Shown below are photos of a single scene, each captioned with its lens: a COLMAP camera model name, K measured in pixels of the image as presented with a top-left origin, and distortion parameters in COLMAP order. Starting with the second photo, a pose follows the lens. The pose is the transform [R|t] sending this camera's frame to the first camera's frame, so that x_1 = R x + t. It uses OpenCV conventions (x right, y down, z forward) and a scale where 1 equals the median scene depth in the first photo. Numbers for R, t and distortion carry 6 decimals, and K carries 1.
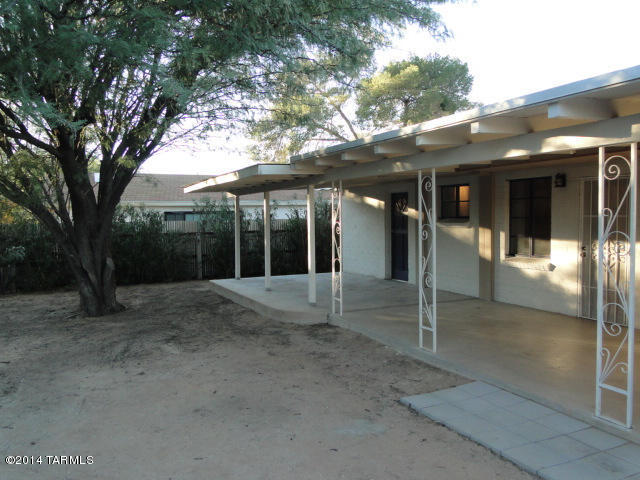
lens RADIAL K [[527.5, 0, 319.9], [0, 527.5, 239.9], [0, 0, 1]] dist [-0.003862, -0.015359]
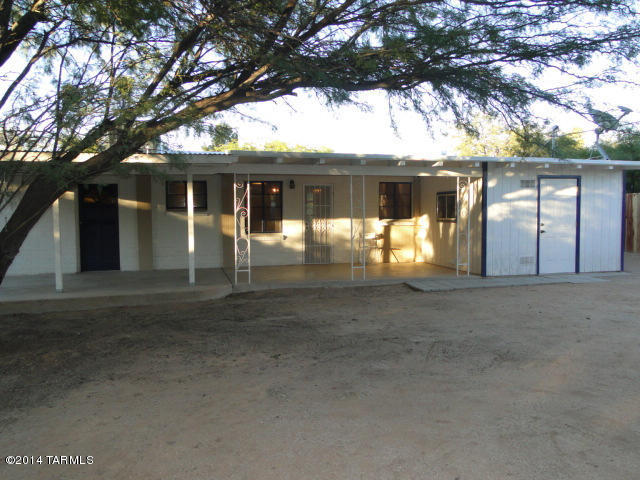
lens RADIAL K [[527.5, 0, 320.0], [0, 527.5, 240.3], [0, 0, 1]] dist [-0.003862, -0.015359]
pose [[0.176128, -0.048831, 0.983155, -1.197753], [0.058826, 0.997506, 0.039006, 0.004463], [-0.982608, 0.050965, 0.178561, 0.625333]]
